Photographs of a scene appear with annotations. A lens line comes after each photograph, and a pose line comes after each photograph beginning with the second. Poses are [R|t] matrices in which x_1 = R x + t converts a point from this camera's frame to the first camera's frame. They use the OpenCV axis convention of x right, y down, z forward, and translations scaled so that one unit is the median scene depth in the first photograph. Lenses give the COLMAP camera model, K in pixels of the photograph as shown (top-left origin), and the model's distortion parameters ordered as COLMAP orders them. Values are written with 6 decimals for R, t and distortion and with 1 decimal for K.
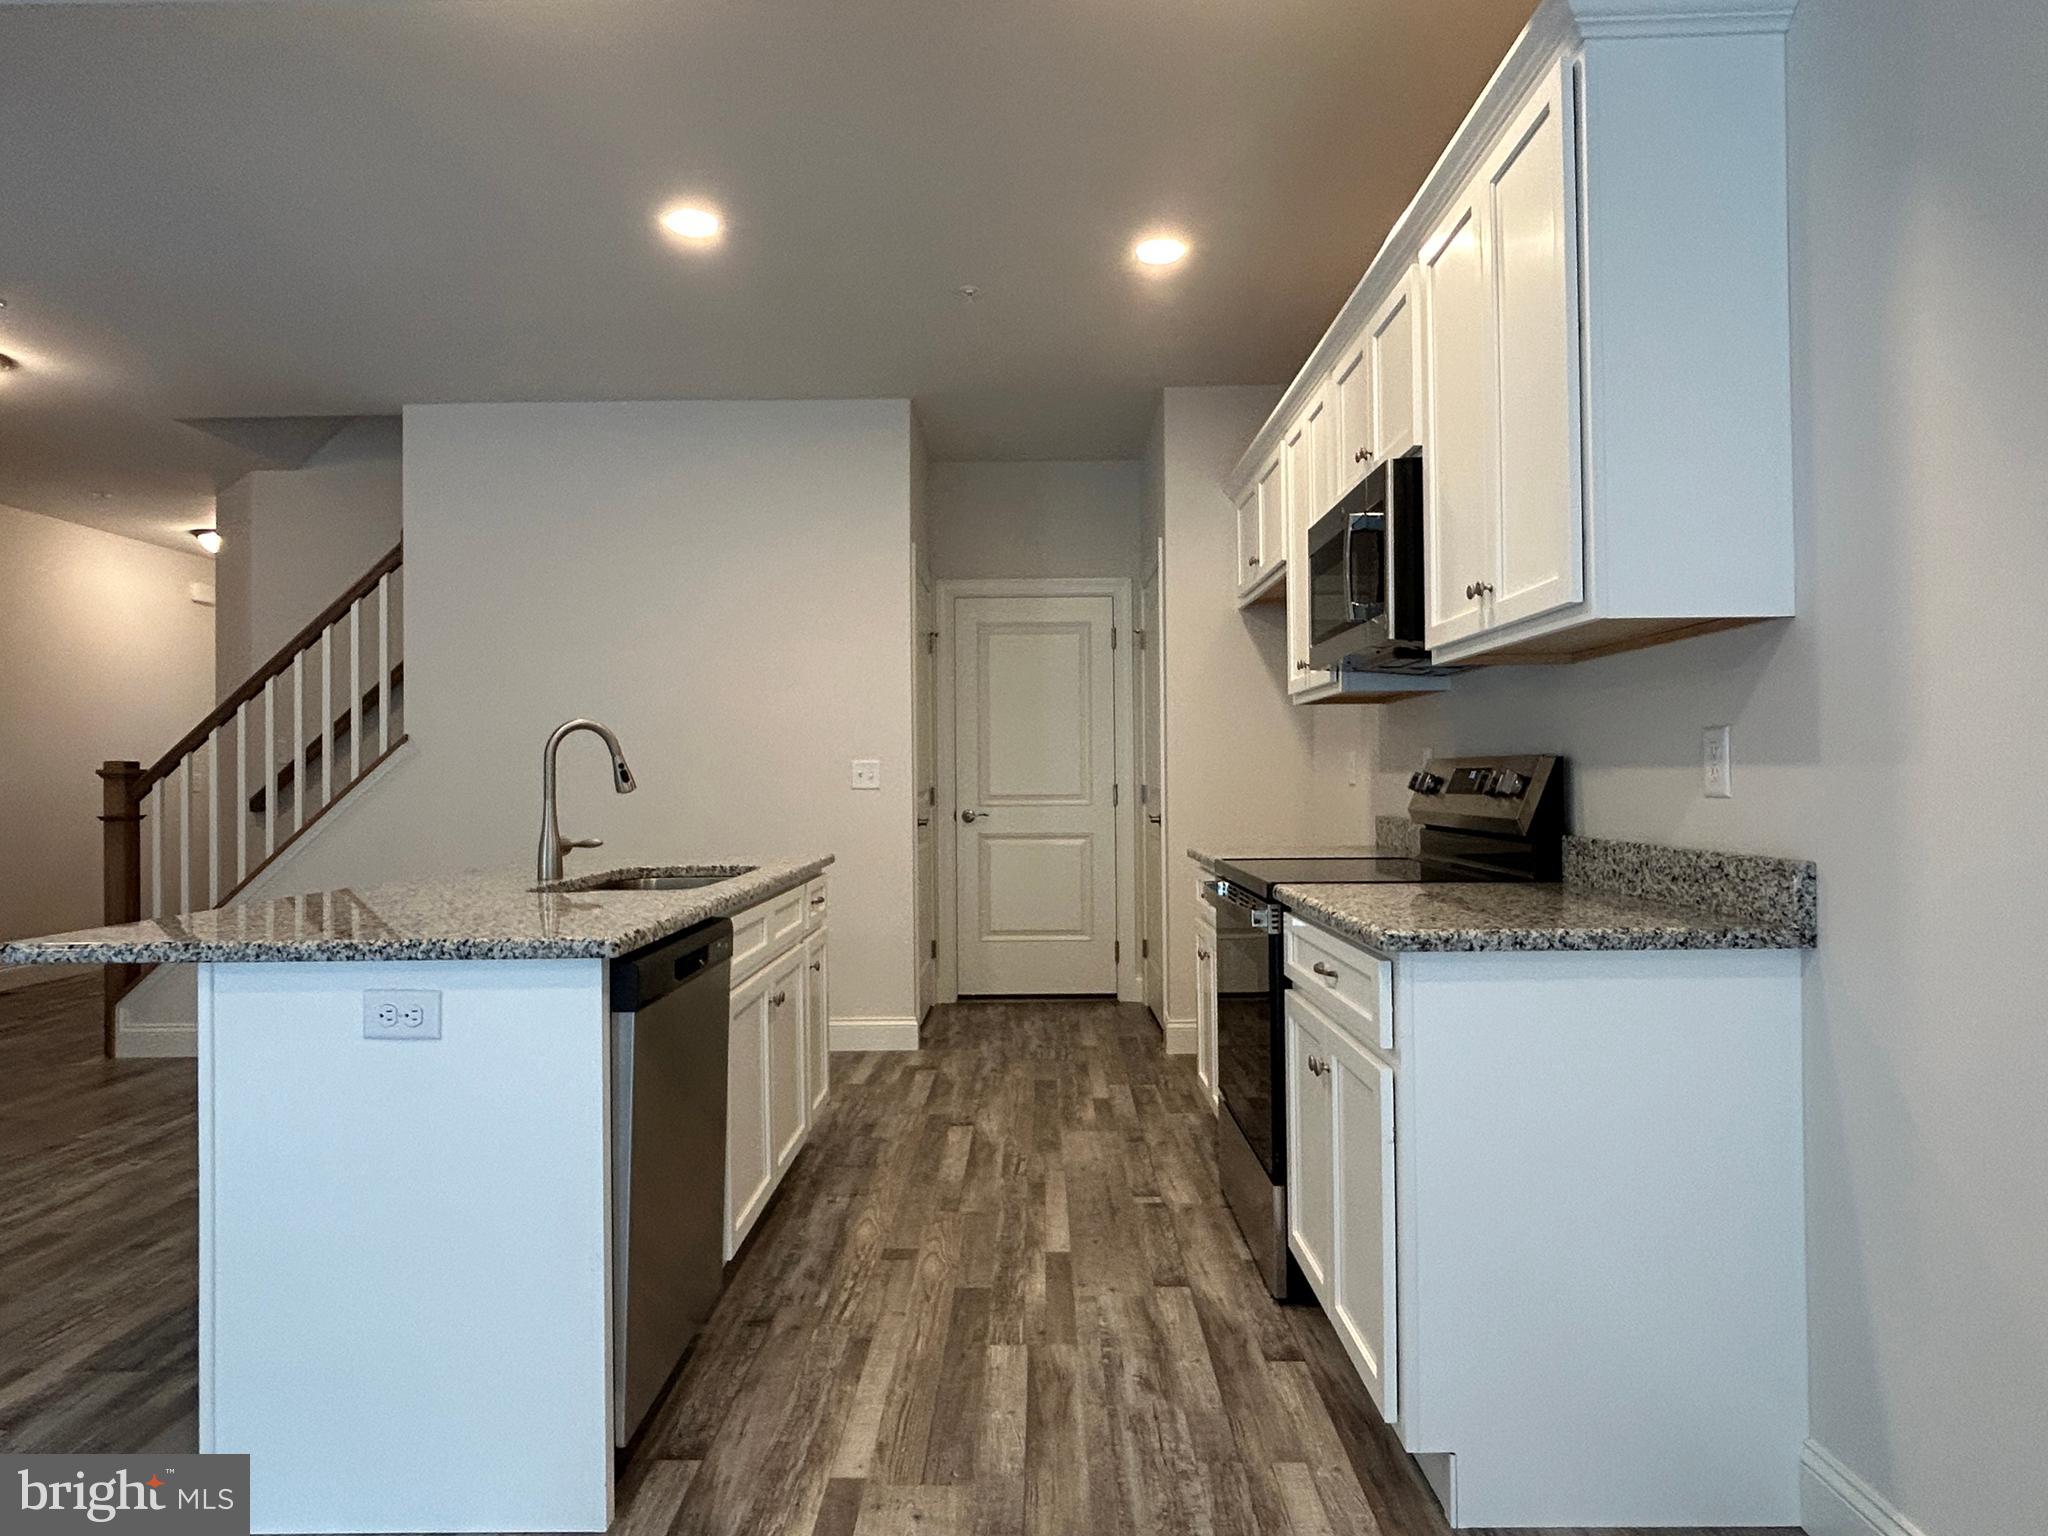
lens RADIAL K [[1203.2, 0, 1022.0], [0, 1203.2, 761.0], [0, 0, 1]] dist [0.001899, -0.000329]
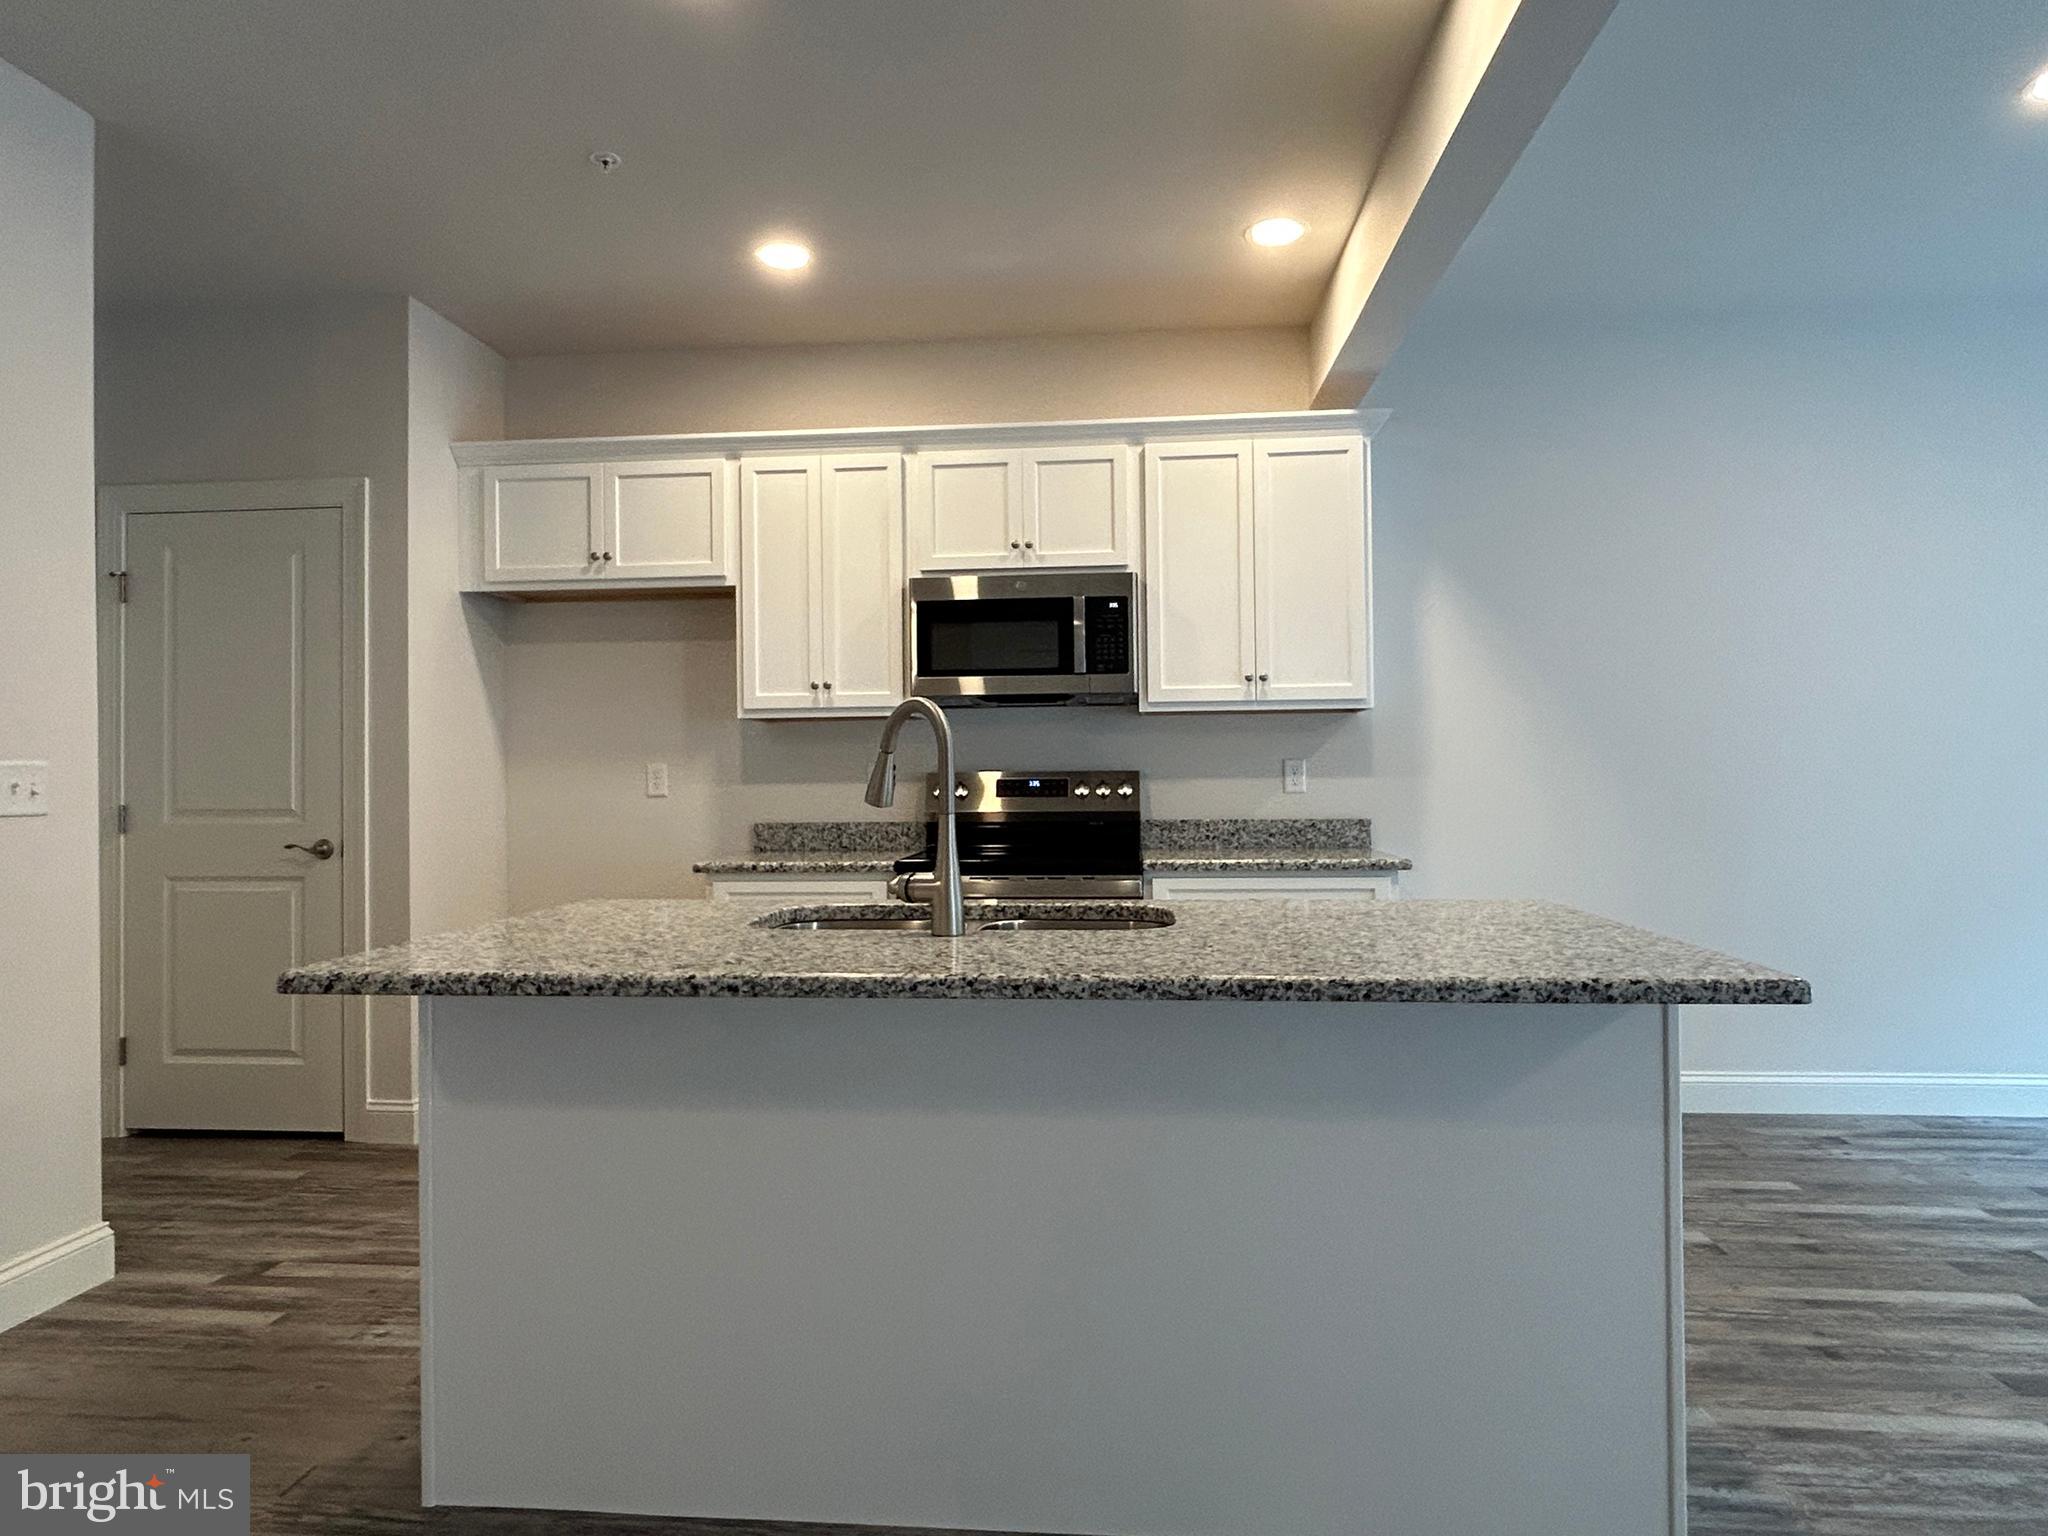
lens RADIAL K [[1203.2, 0, 1020.7], [0, 1203.2, 765.6], [0, 0, 1]] dist [0.001899, -0.000329]
pose [[0.079609, 0.020621, 0.996613, -1.459313], [-0.004289, 0.999784, -0.020344, 0.026215], [-0.996817, -0.002655, 0.079680, 1.254554]]
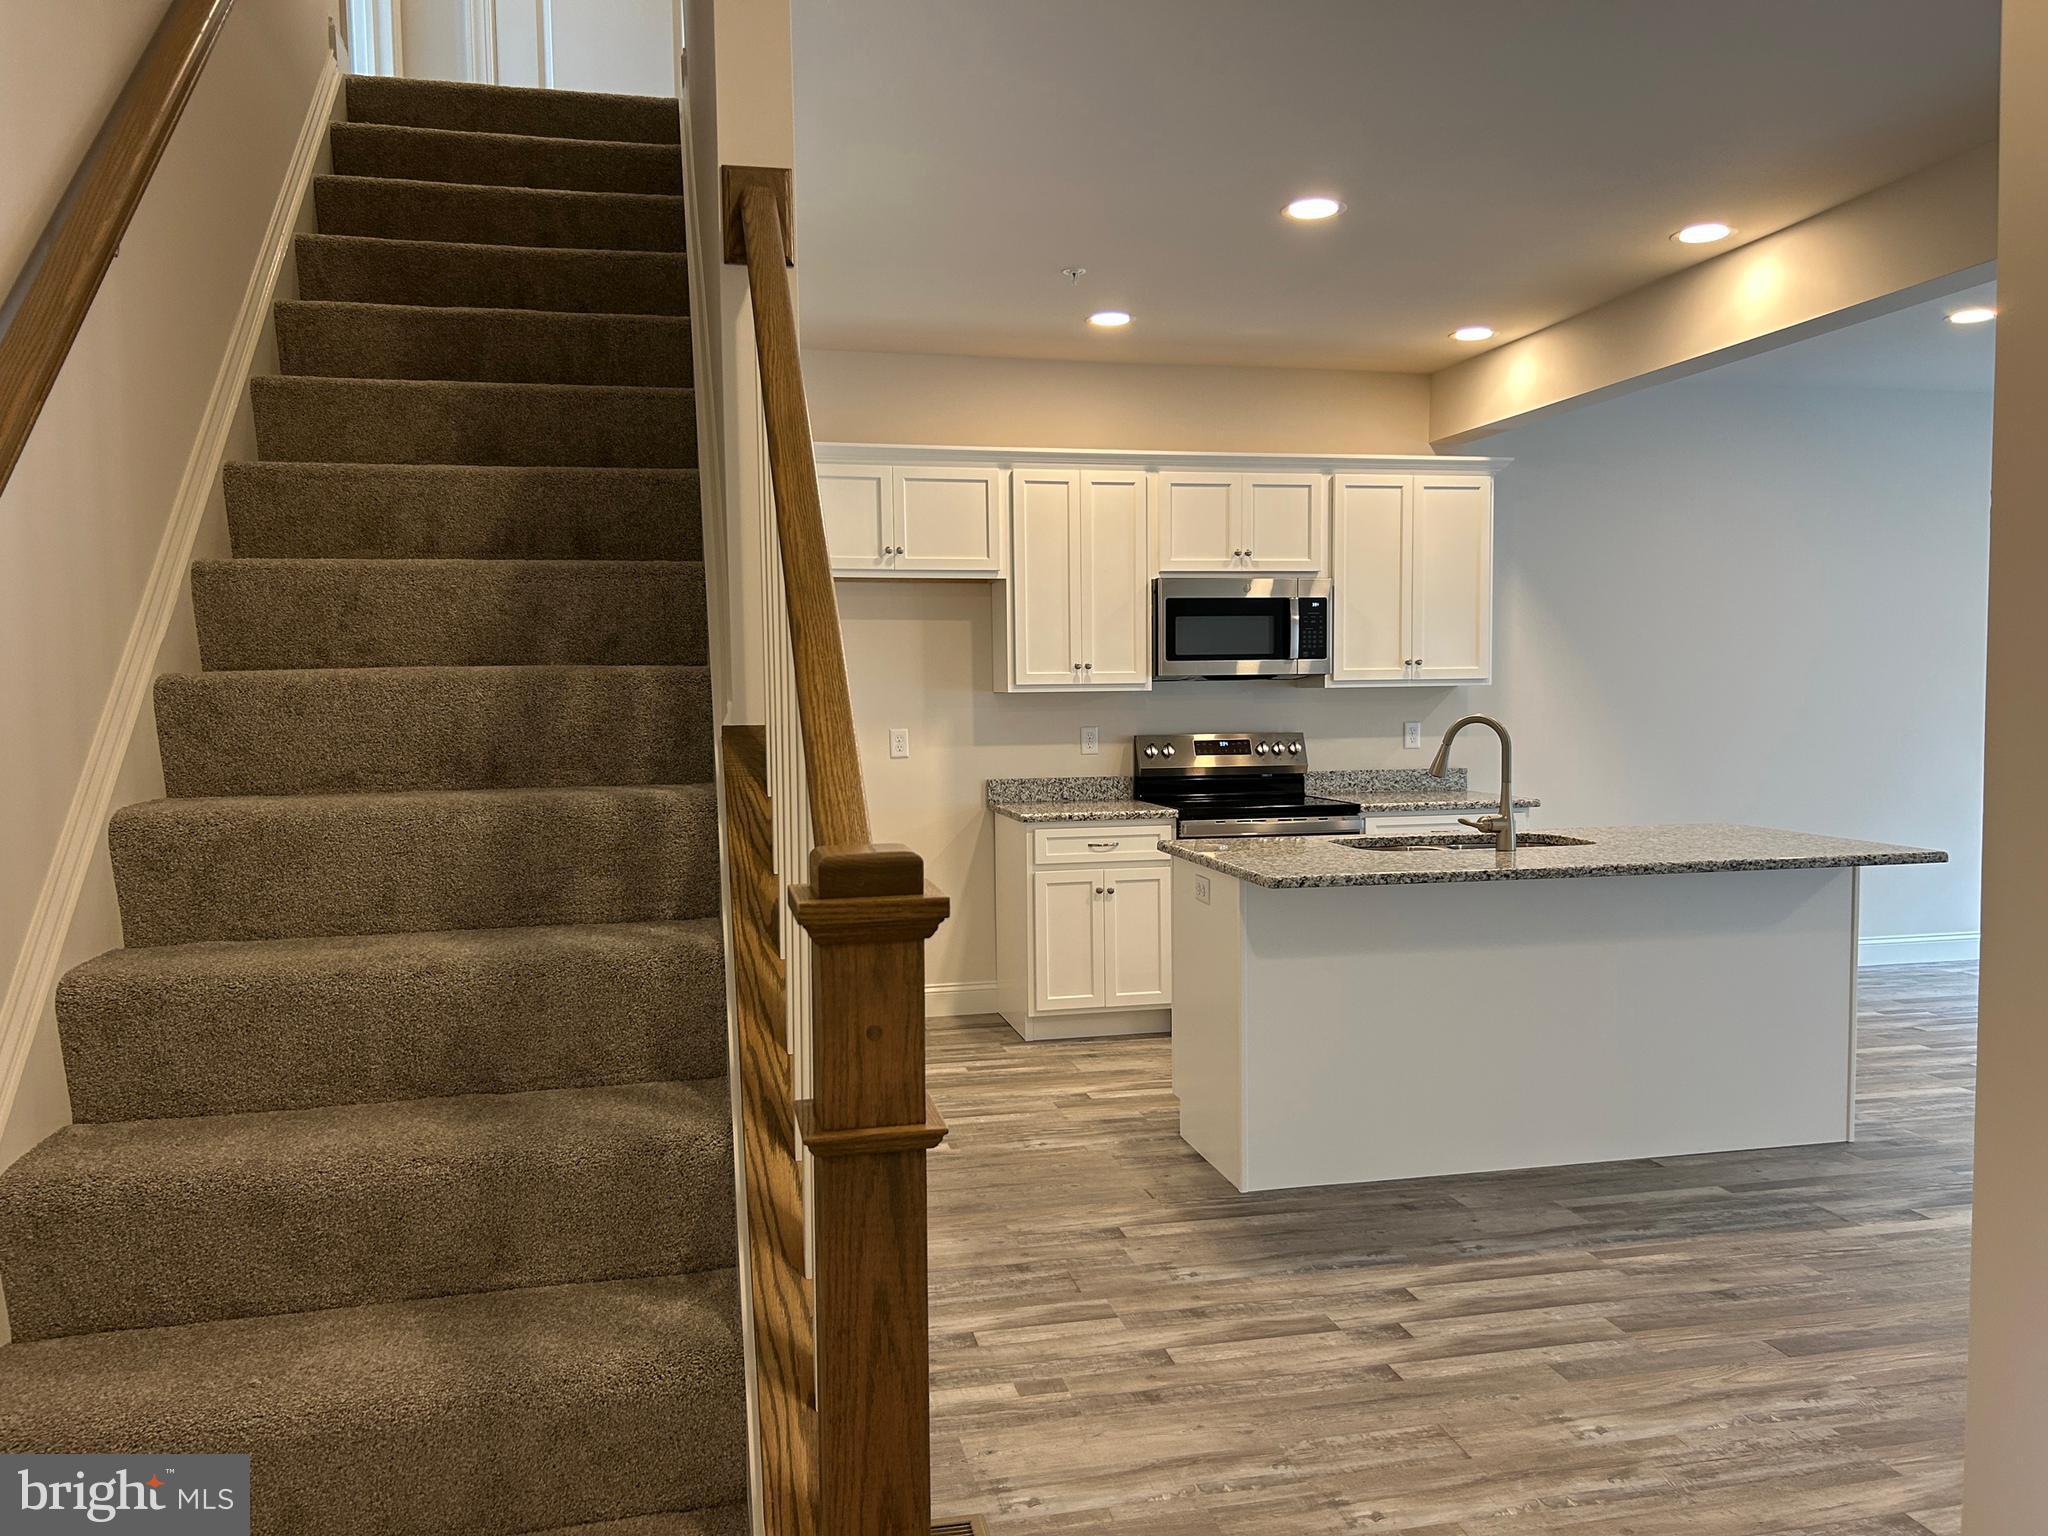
lens RADIAL K [[1545.5, 0, 1021.0], [0, 1545.5, 789.2], [0, 0, 1]] dist [0.029300, -0.035160]
pose [[-0.224034, -0.049629, 0.973317, -2.432672], [0.000680, 0.998694, 0.051080, -0.052380], [-0.974581, 0.012106, -0.223707, 2.492242]]
